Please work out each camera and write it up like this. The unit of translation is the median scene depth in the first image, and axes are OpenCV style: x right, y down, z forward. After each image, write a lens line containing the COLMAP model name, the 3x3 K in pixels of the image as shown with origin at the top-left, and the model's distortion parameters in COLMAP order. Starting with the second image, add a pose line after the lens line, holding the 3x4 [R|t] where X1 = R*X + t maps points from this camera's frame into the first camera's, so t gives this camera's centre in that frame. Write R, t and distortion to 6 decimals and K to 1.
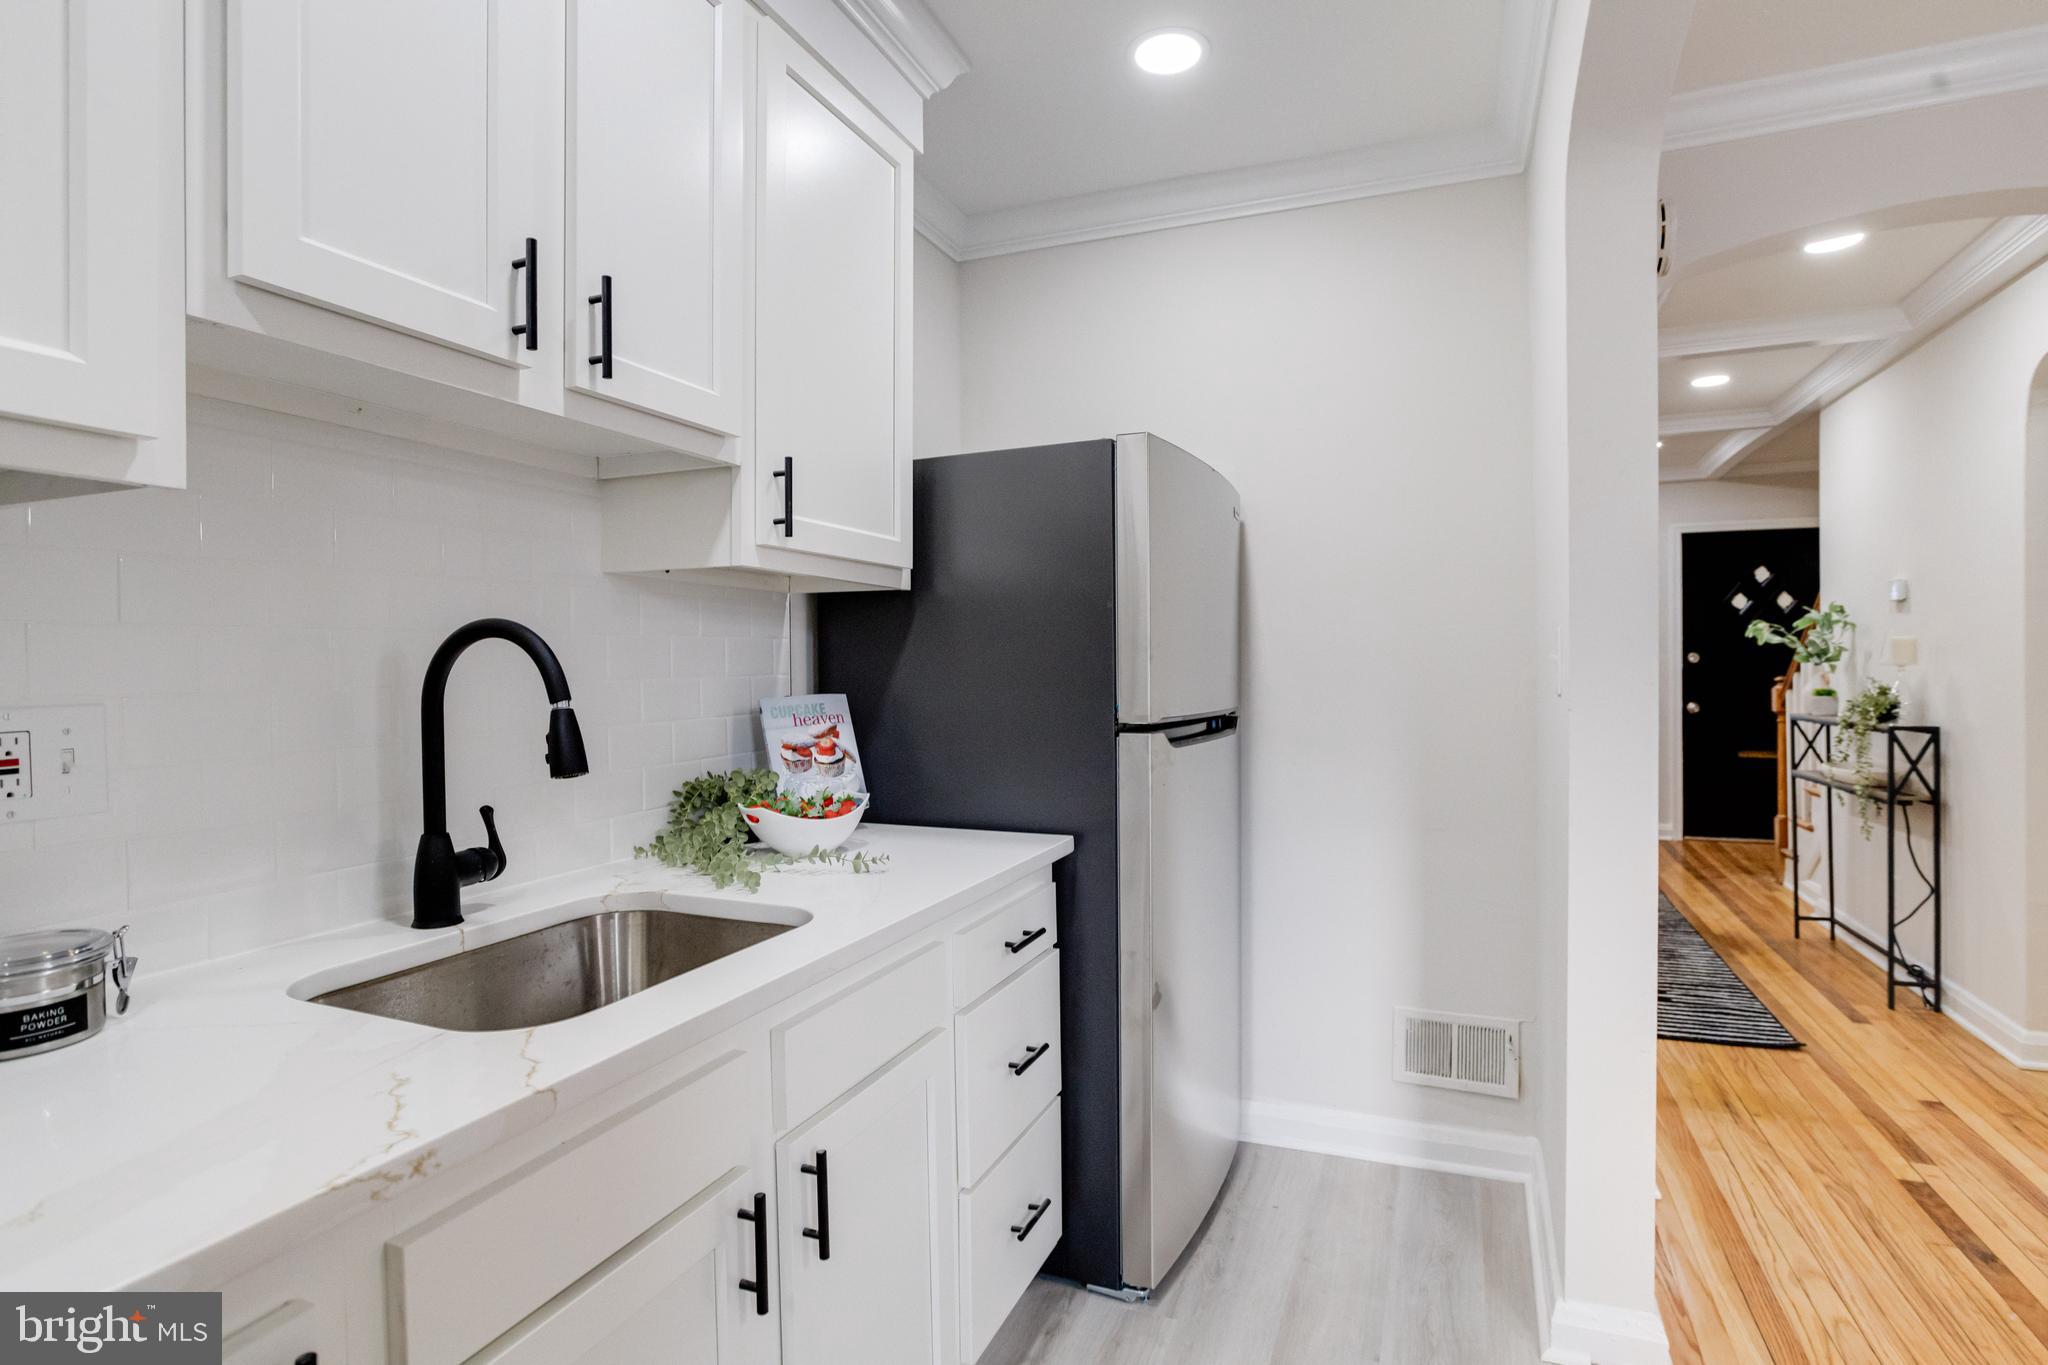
lens RADIAL K [[1033.8, 0, 1024.0], [0, 1033.8, 678.7], [0, 0, 1]] dist [-0.037353, 0.013127]
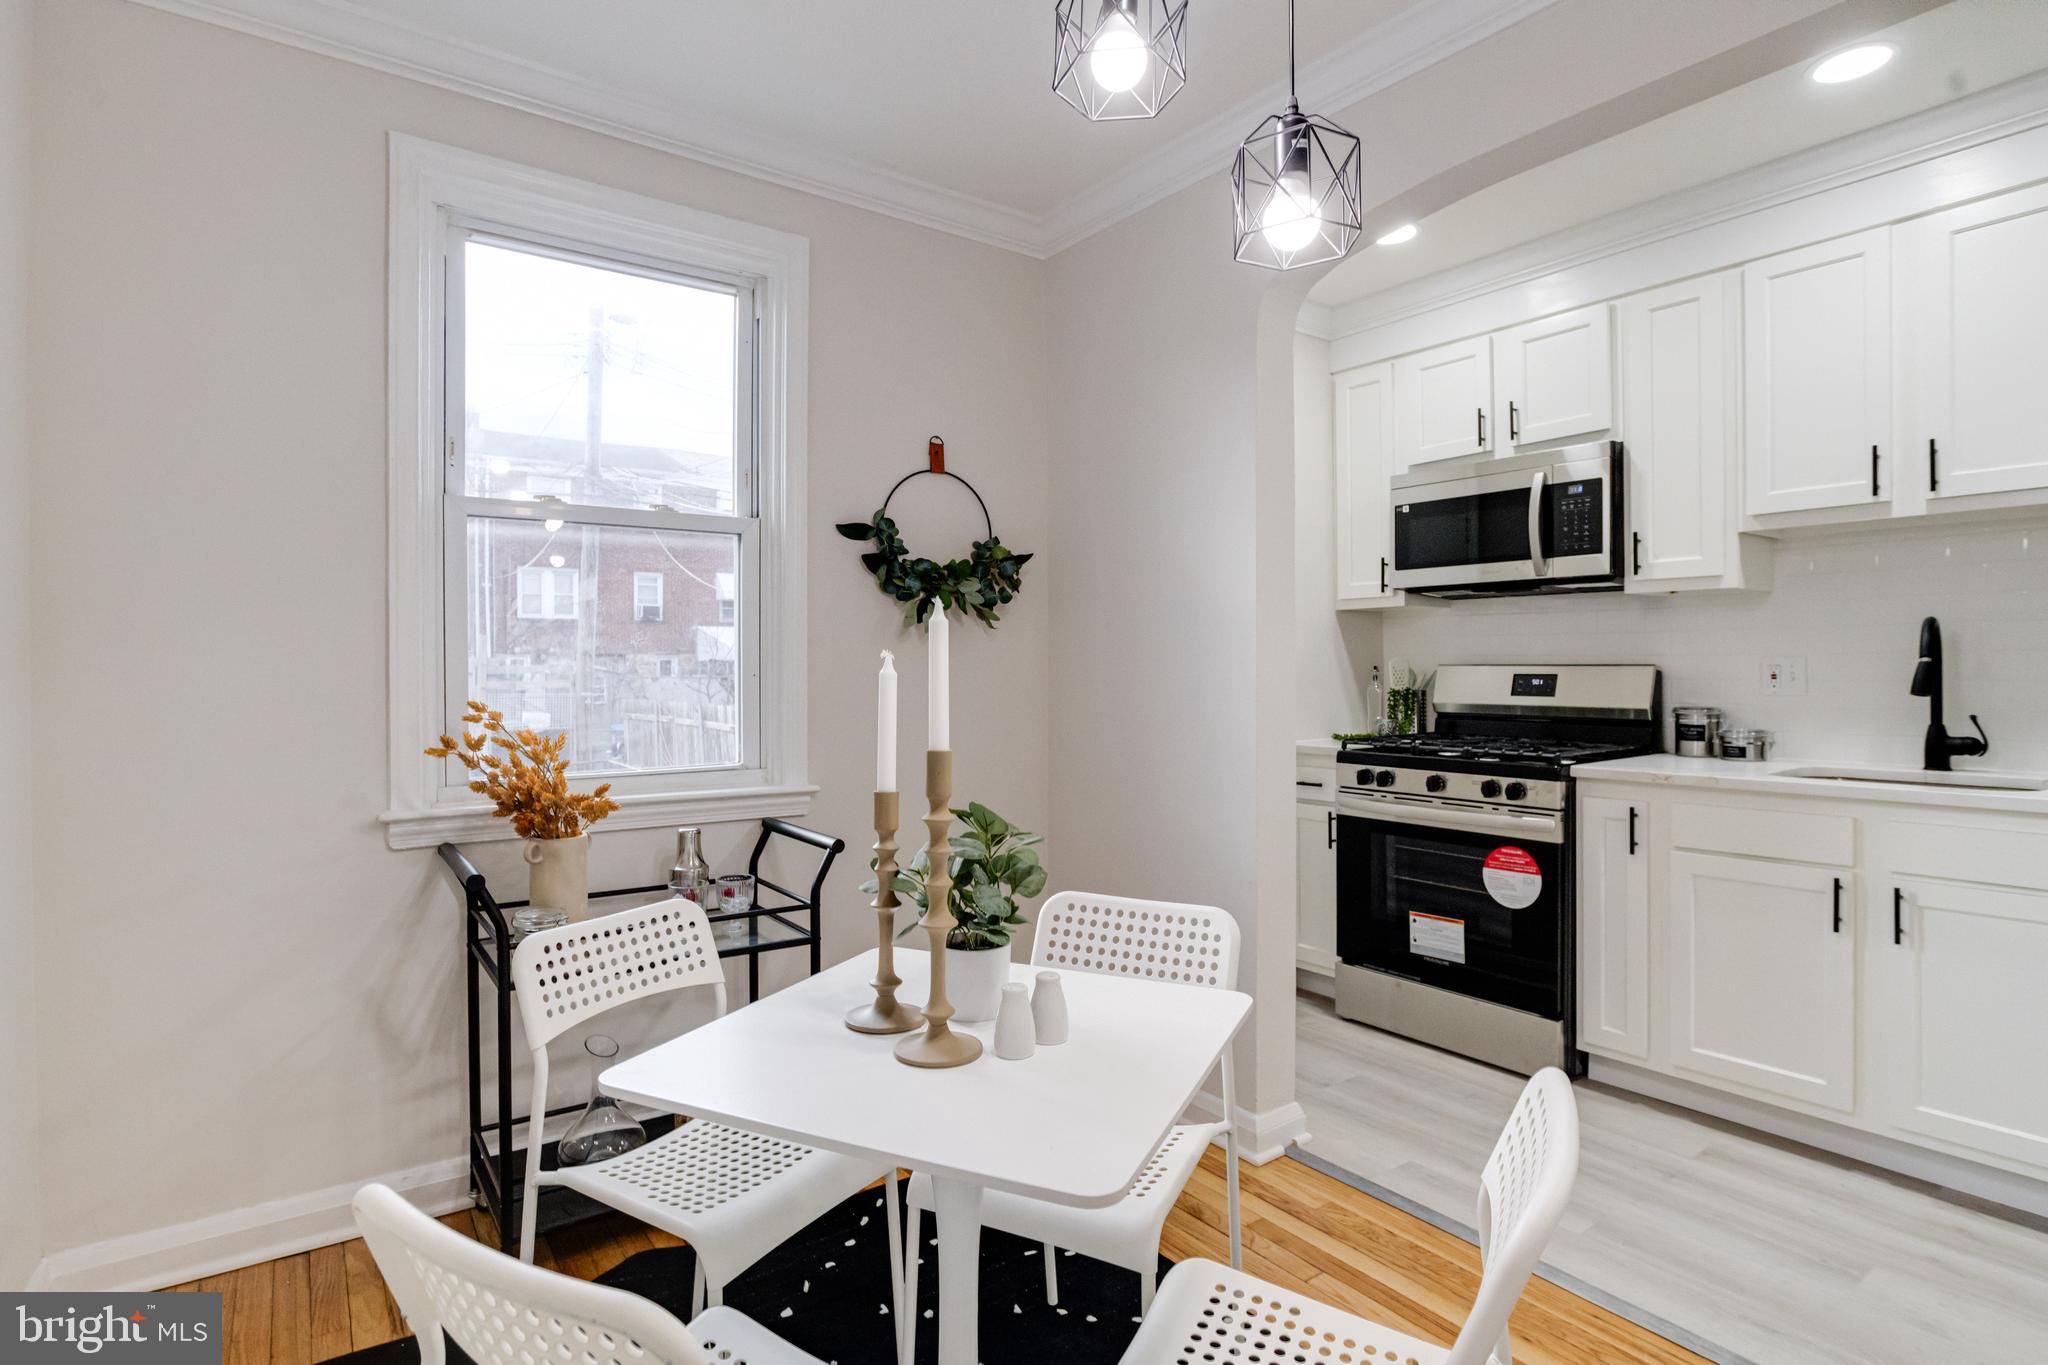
lens RADIAL K [[1033.8, 0, 1028.3], [0, 1033.8, 667.3], [0, 0, 1]] dist [-0.037353, 0.013127]
pose [[-0.504638, 0.008913, -0.863285, 1.352515], [-0.004129, 0.999910, 0.012737, 0.015139], [0.863321, 0.009992, -0.504556, 0.311484]]
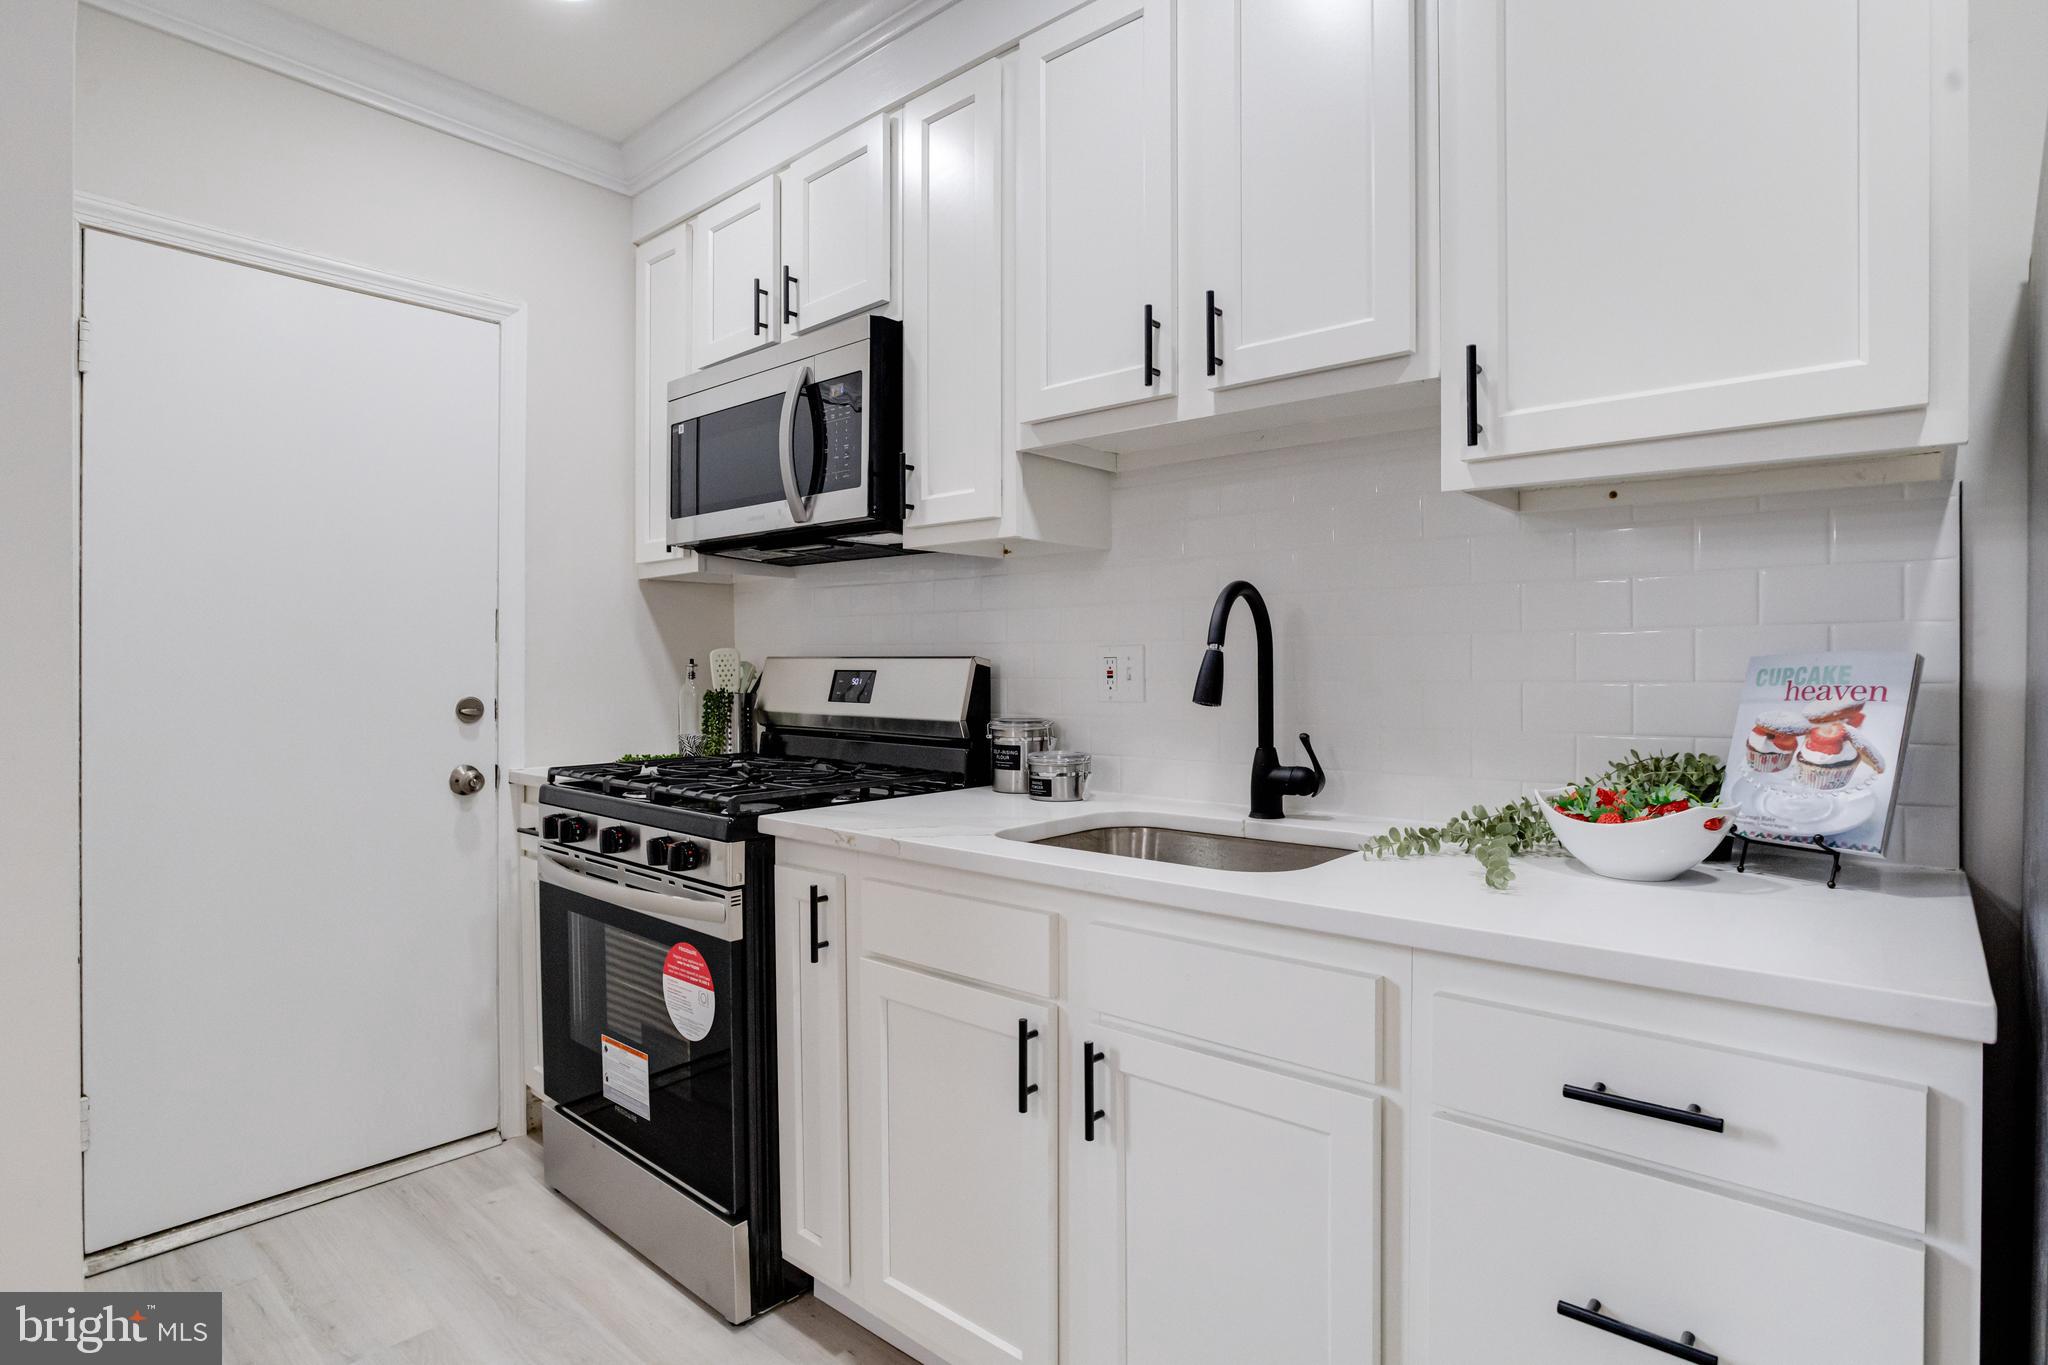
lens RADIAL K [[1033.8, 0, 1029.7], [0, 1033.8, 678.7], [0, 0, 1]] dist [-0.037353, 0.013127]
pose [[-0.309230, 0.020614, -0.950764, 0.517285], [-0.011050, 0.999620, 0.025267, 0.022031], [0.950923, 0.018320, -0.308884, 0.749300]]
